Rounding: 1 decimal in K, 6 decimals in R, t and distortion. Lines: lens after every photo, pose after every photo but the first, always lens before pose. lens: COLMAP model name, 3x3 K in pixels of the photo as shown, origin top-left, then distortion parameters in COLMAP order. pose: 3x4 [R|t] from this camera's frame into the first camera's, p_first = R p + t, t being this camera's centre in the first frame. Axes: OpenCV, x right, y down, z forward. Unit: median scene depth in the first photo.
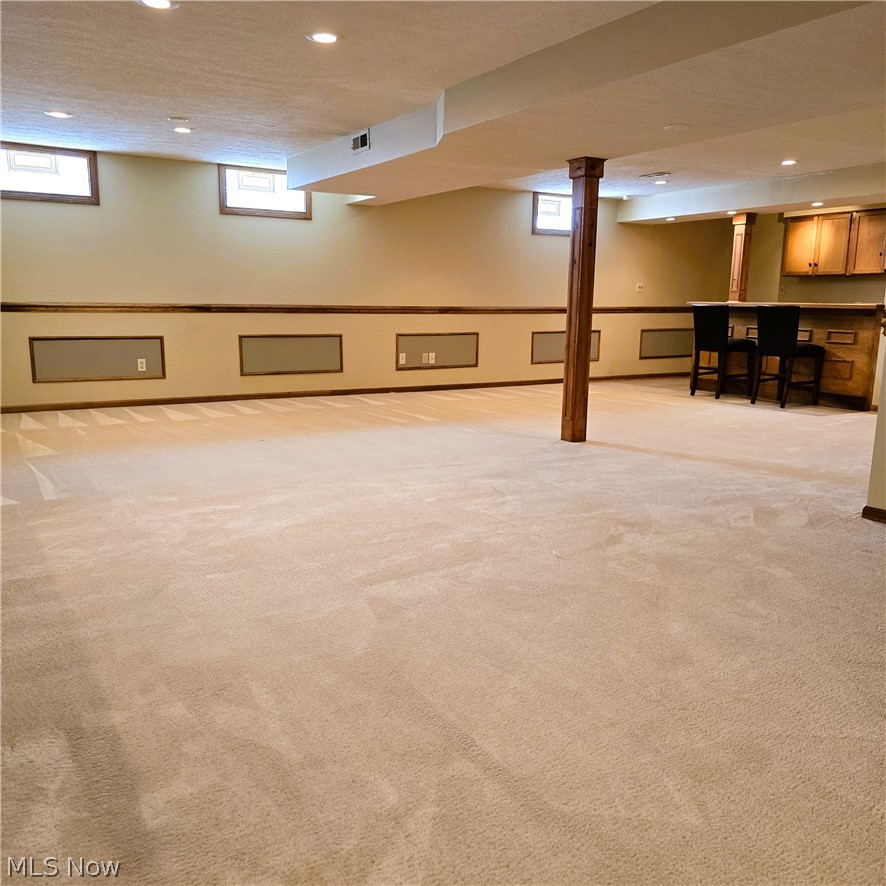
lens RADIAL K [[808.7, 0, 442.7], [0, 808.7, 440.6], [0, 0, 1]] dist [0.073185, -0.067241]
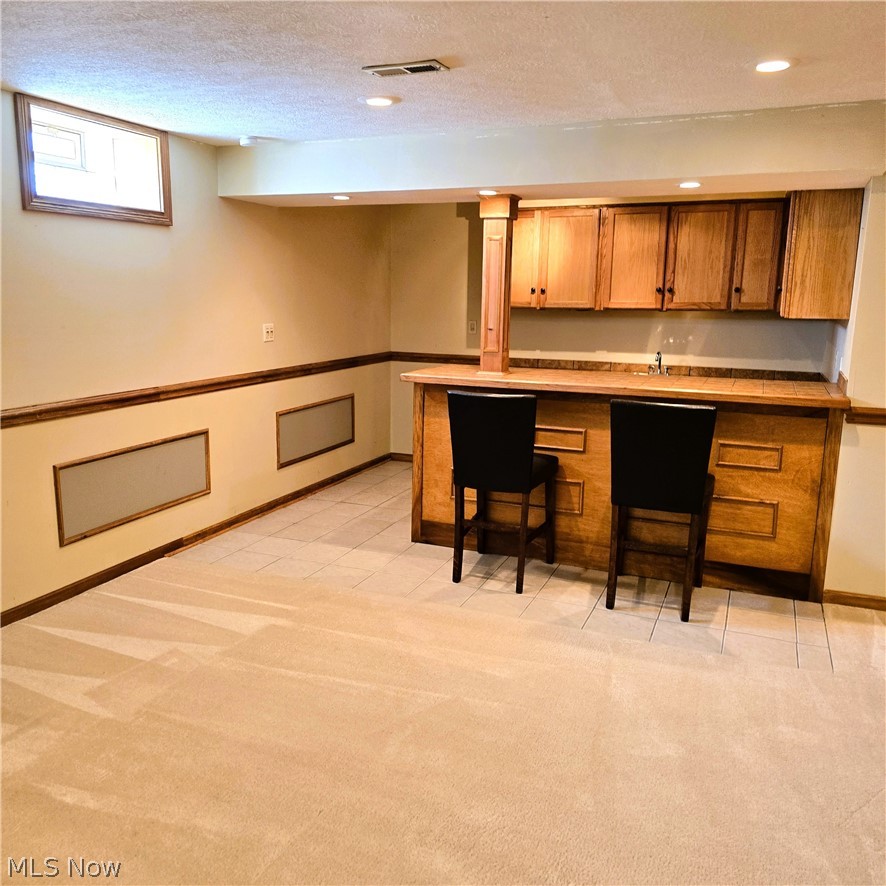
lens RADIAL K [[808.7, 0, 436.5], [0, 808.7, 443.1], [0, 0, 1]] dist [0.073185, -0.067241]
pose [[0.818301, -0.108887, 0.564382, 0.041132], [0.097755, 0.993952, 0.050028, -0.147845], [-0.566416, 0.014233, 0.823997, 0.581040]]
